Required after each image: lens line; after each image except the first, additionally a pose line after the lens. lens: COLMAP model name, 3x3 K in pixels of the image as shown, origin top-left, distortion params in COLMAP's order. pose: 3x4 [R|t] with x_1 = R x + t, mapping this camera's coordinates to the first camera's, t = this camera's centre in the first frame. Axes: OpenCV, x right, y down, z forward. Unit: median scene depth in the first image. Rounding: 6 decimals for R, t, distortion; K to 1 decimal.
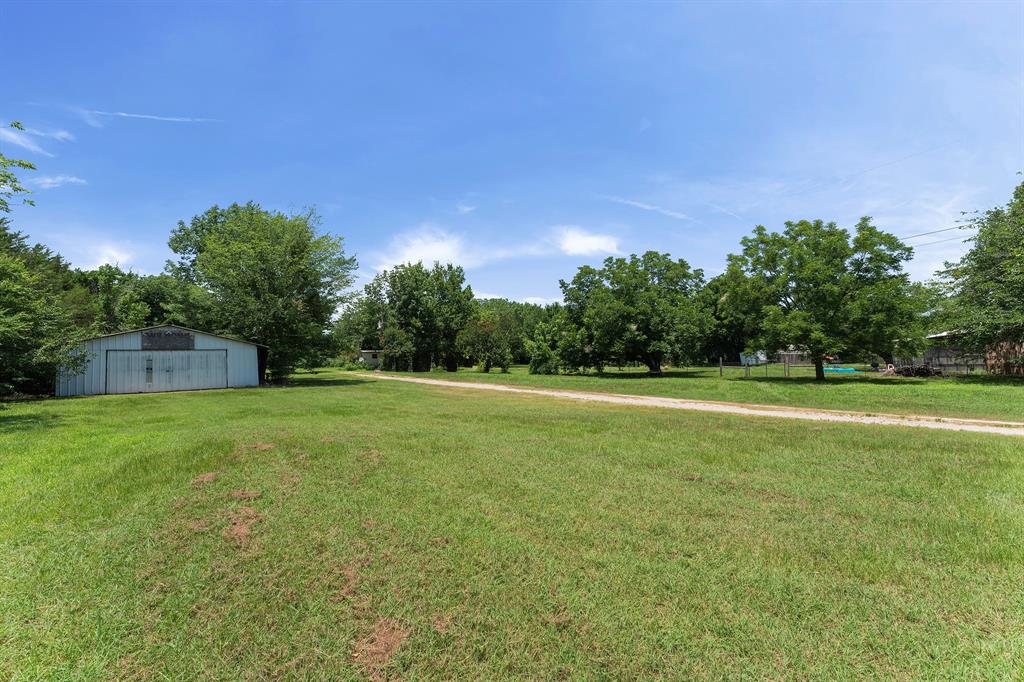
lens RADIAL K [[408.9, 0, 509.7], [0, 408.9, 342.3], [0, 0, 1]] dist [0.001403, -0.000394]
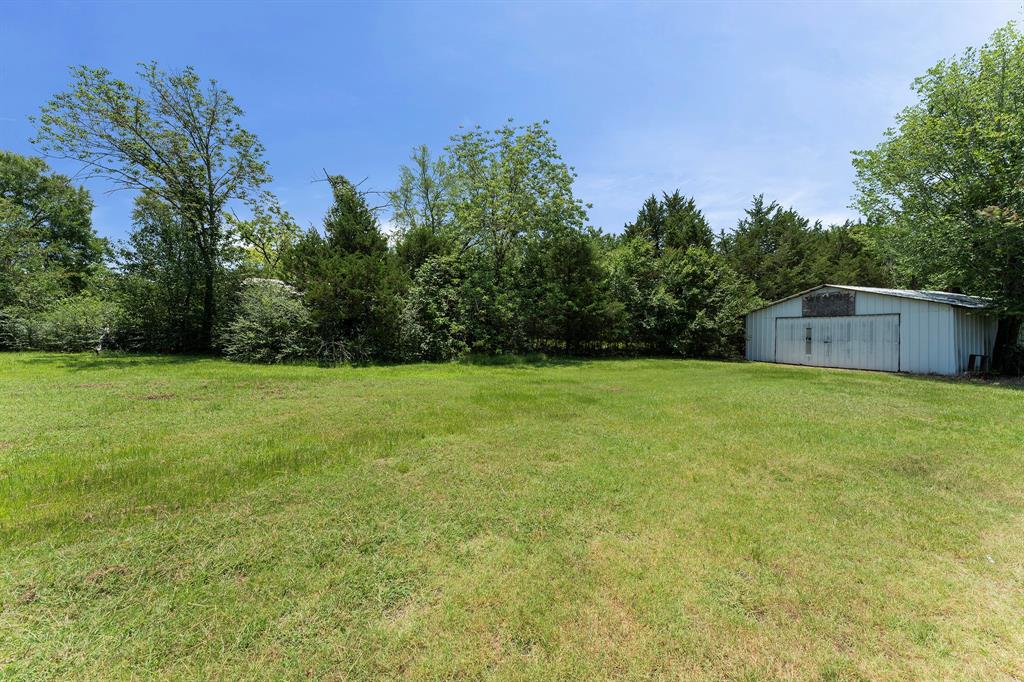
lens RADIAL K [[408.9, 0, 514.4], [0, 408.9, 345.0], [0, 0, 1]] dist [0.001403, -0.000394]
pose [[-0.297784, 0.042815, -0.953673, 0.134561], [0.025365, 0.998996, 0.036930, 0.029935], [0.954296, -0.013192, -0.298571, 0.647252]]
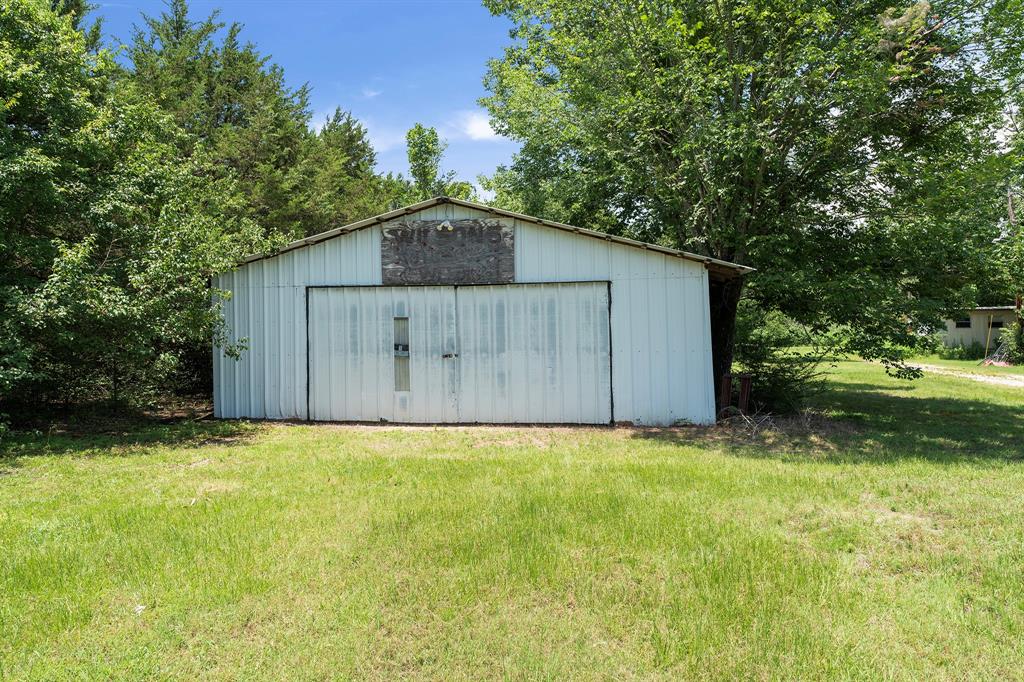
lens RADIAL K [[679.5, 0, 508.9], [0, 679.5, 340.1], [0, 0, 1]] dist [-0.001287, 0.004191]
pose [[0.697751, 0.023193, -0.715965, -0.447751], [0.016878, 0.998666, 0.048800, 0.035445], [0.716142, -0.046134, 0.696428, 0.686126]]
